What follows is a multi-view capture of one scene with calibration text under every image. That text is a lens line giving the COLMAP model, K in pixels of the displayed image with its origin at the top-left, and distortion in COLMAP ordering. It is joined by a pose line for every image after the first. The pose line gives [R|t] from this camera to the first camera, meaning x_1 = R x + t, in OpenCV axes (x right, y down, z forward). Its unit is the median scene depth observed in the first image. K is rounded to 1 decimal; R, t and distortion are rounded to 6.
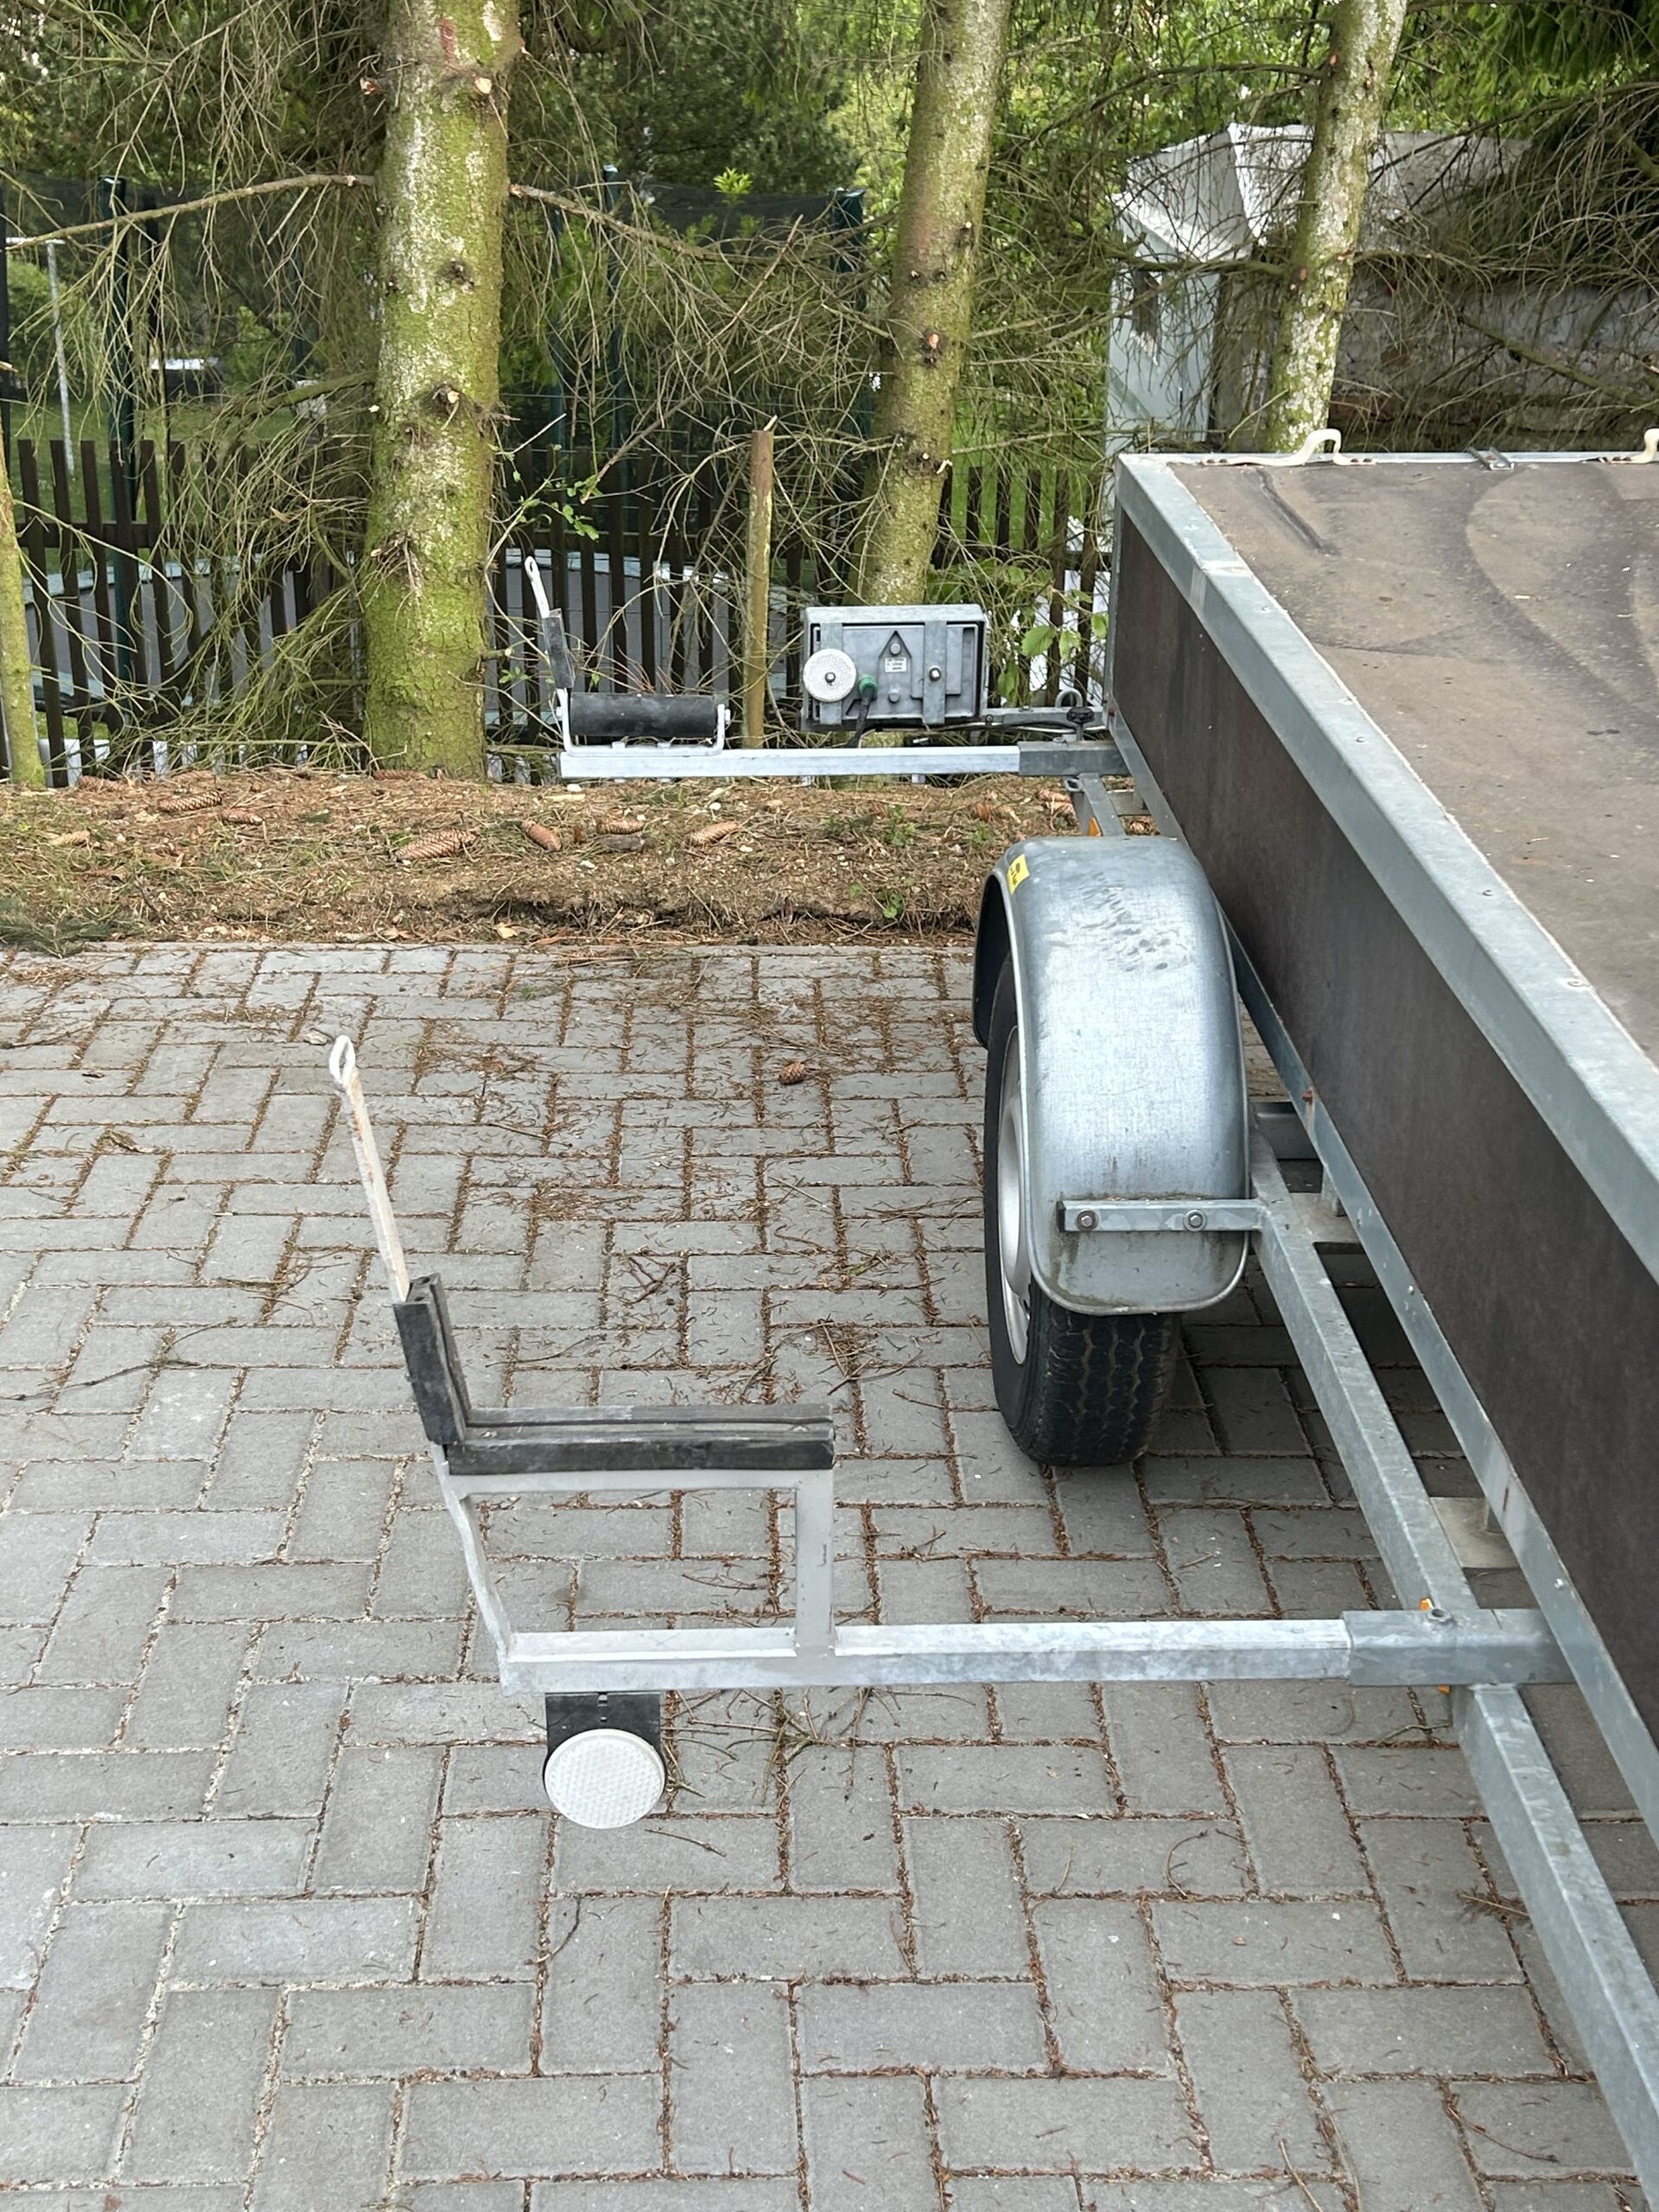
lens RADIAL K [[2652.8, 0, 829.5], [0, 2652.8, 1106.0], [0, 0, 1]] dist [0.139376, -0.355640]
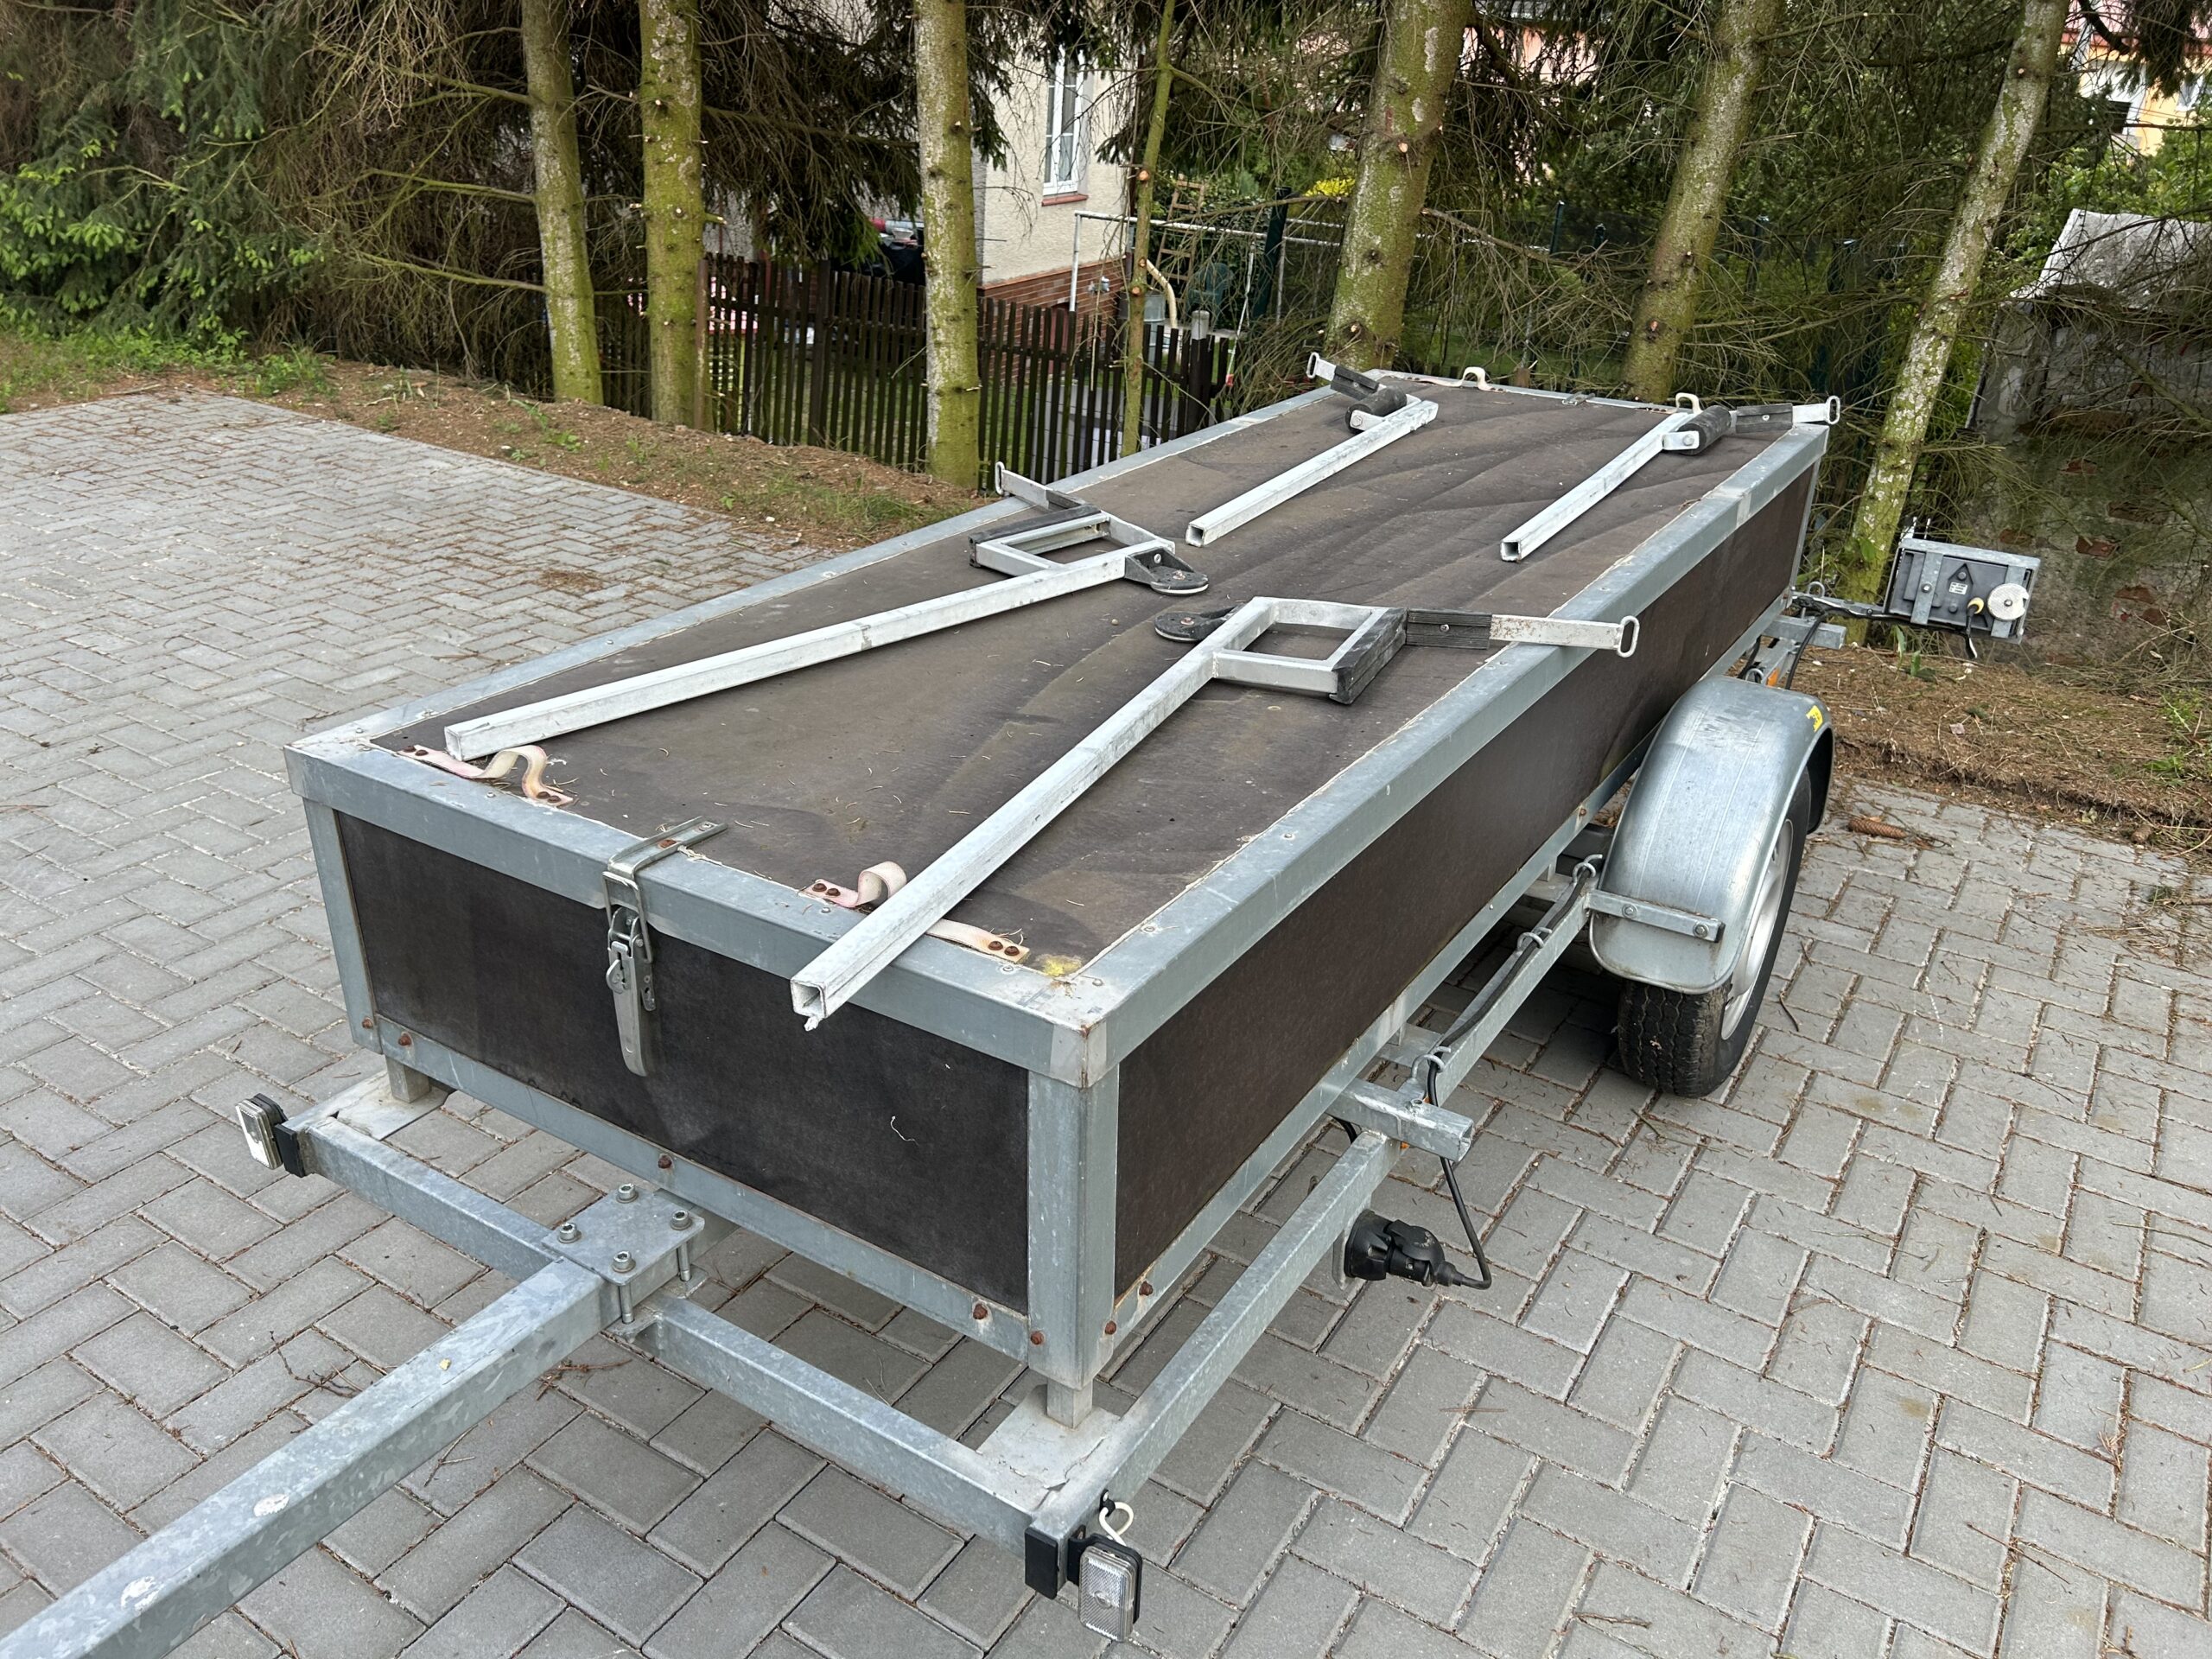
lens RADIAL K [[1681.7, 0, 1089.3], [0, 1681.7, 833.9], [0, 0, 1]] dist [0.035897, -0.031981]
pose [[0.819795, 0.258630, -0.510928, 0.358685], [-0.249459, 0.964387, 0.087908, -0.005242], [0.515468, 0.055389, 0.855117, 0.005973]]
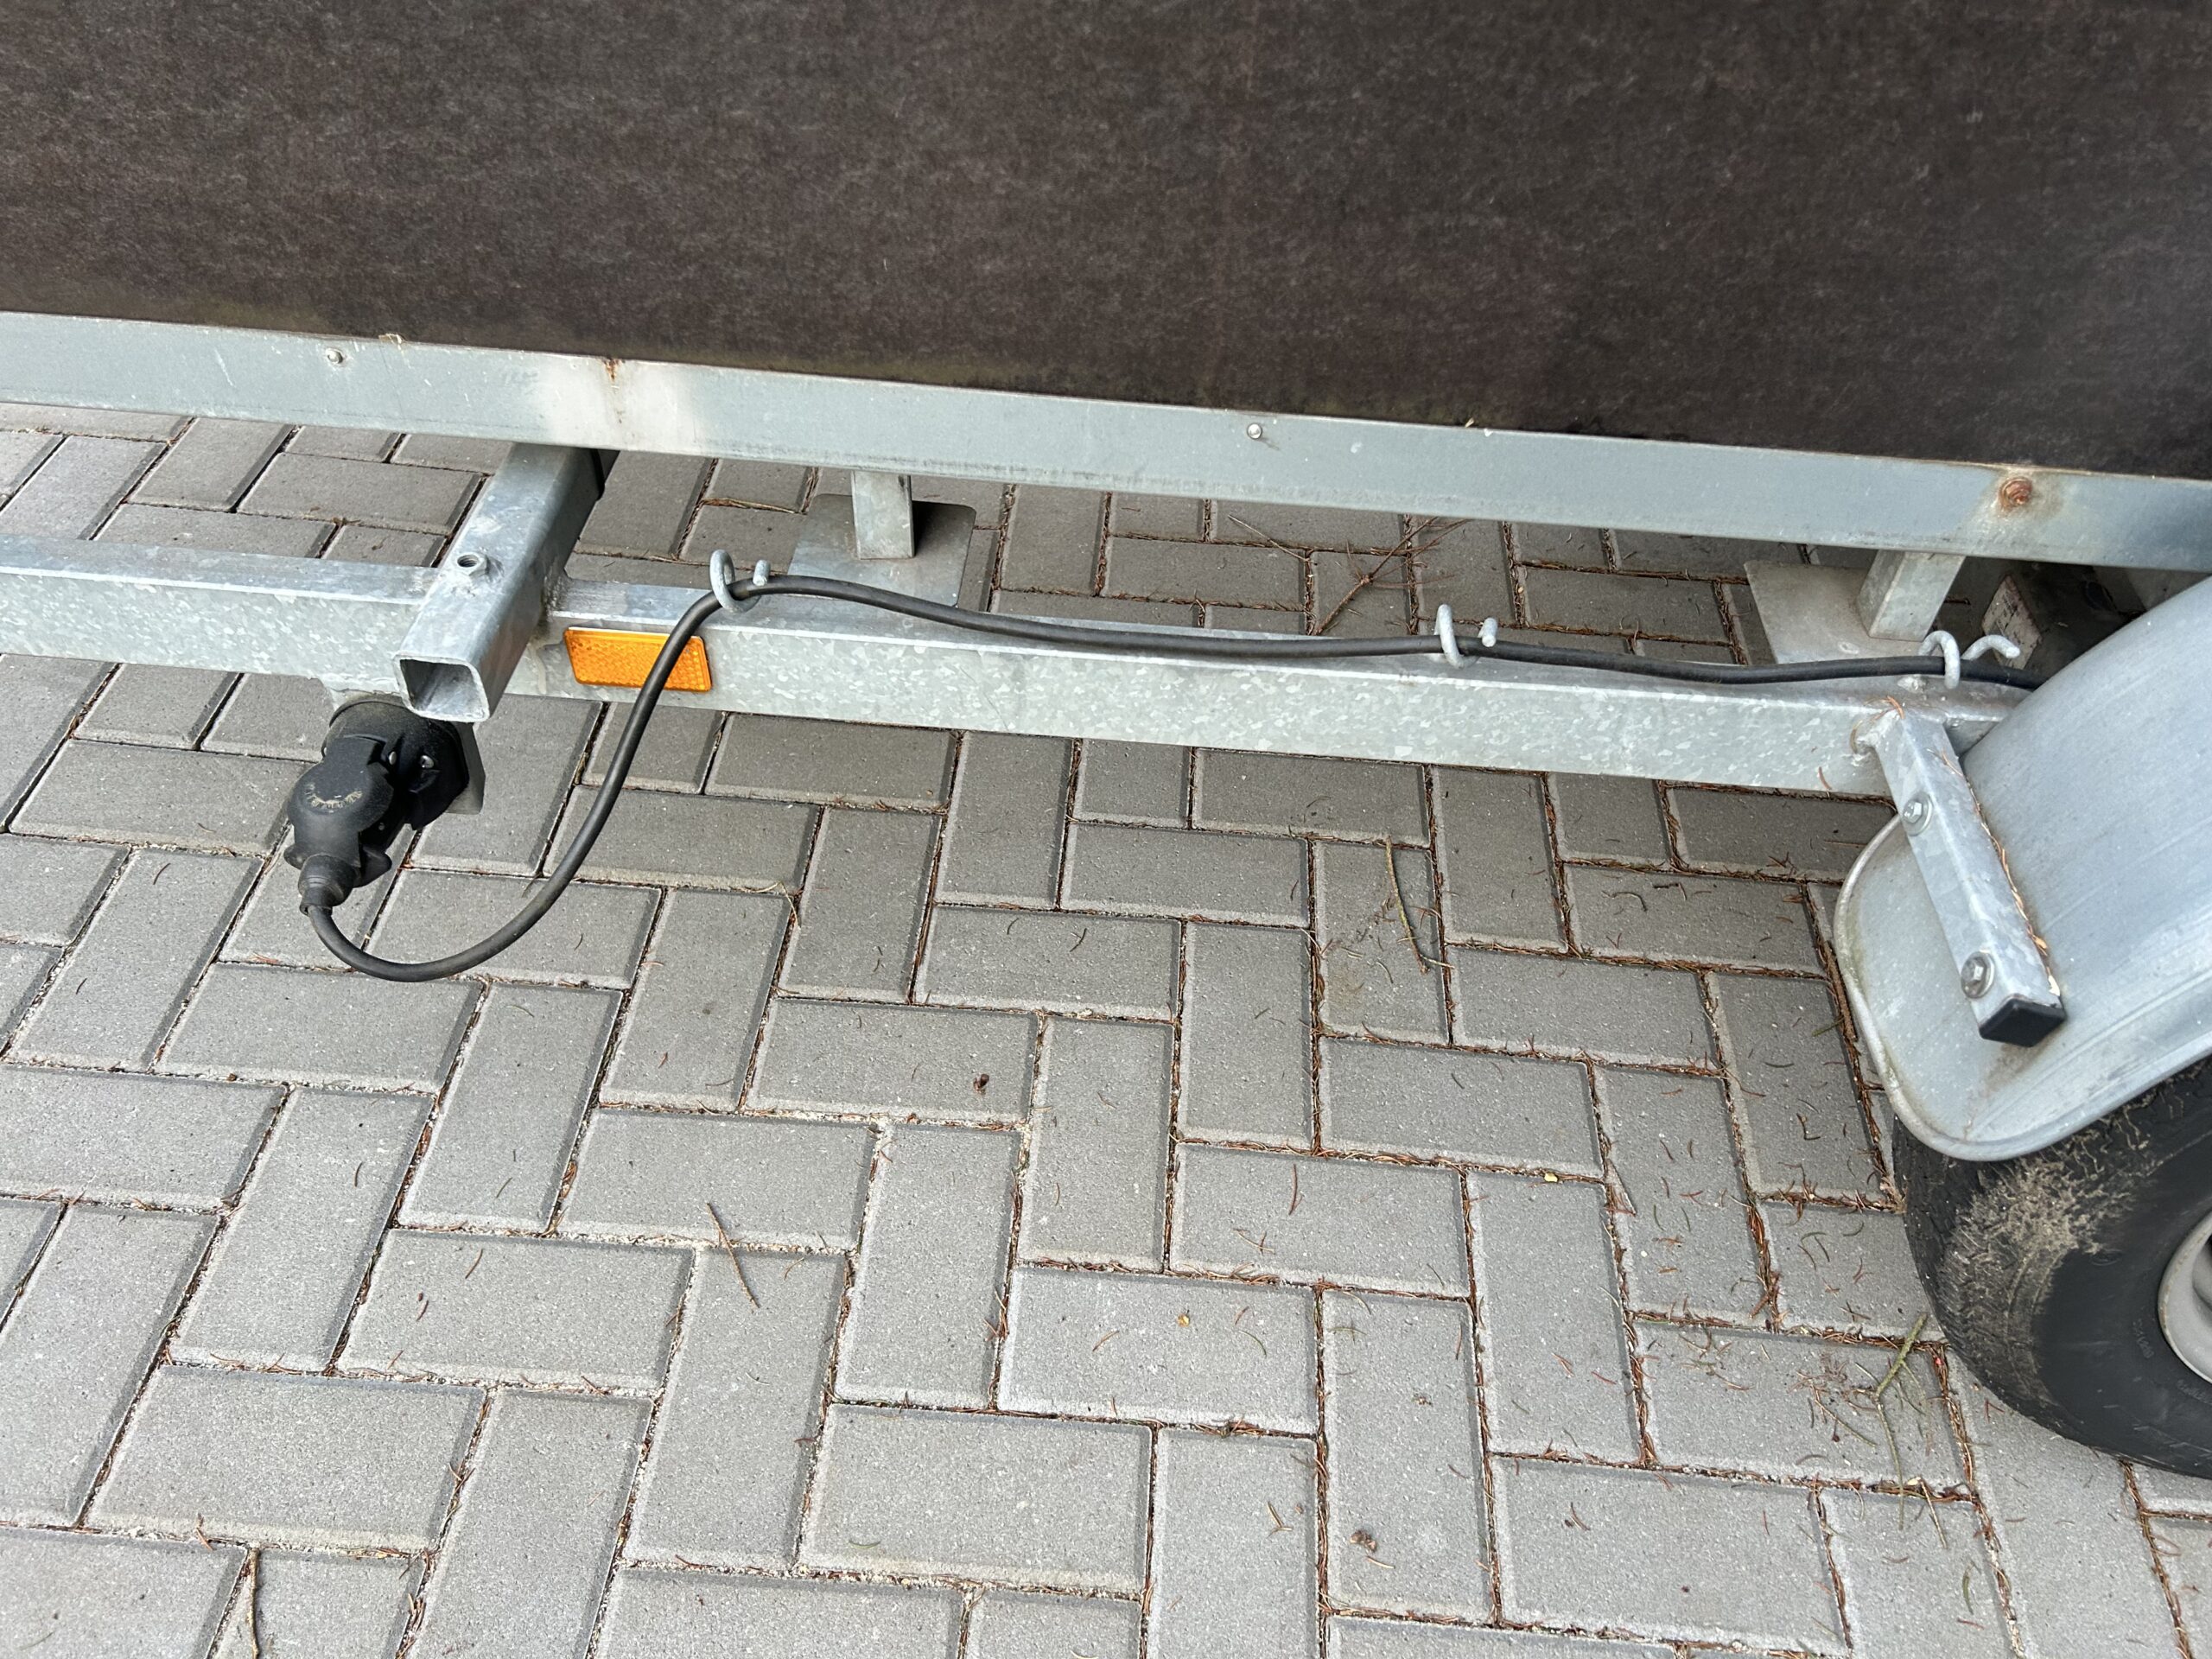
lens RADIAL K [[1656.9, 0, 1105.0], [0, 1656.9, 818.1], [0, 0, 1]] dist [0.017635, -0.004715]
pose [[-0.096918, 0.717167, -0.690129, 0.361095], [-0.456795, 0.584000, 0.671031, -0.044762], [0.884277, 0.380283, 0.270998, 0.336415]]
